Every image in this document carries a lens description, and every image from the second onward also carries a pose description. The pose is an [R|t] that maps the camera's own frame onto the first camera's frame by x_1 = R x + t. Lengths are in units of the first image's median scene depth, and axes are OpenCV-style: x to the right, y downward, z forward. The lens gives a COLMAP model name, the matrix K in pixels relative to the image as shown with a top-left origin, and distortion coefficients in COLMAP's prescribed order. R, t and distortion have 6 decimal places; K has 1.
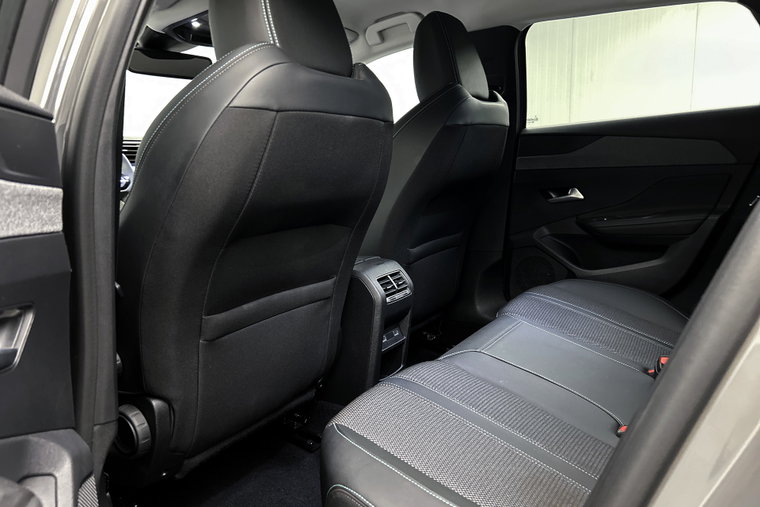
lens RADIAL K [[570.7, 0, 381.3], [0, 570.7, 260.2], [0, 0, 1]] dist [0.068945, -0.081191]
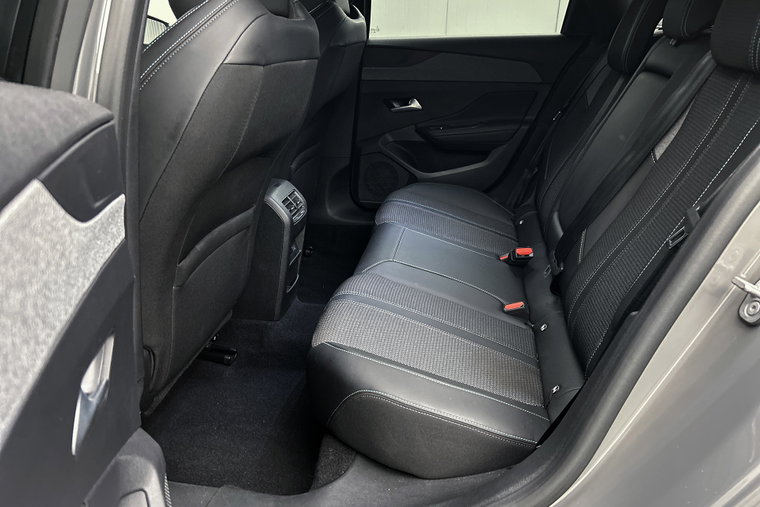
lens RADIAL K [[570.7, 0, 381.3], [0, 570.7, 260.2], [0, 0, 1]] dist [0.068945, -0.081191]
pose [[0.912815, -0.115565, 0.391681, -0.224473], [0.031203, 0.976057, 0.215264, -0.070130], [-0.407180, -0.184274, 0.894566, -0.036004]]
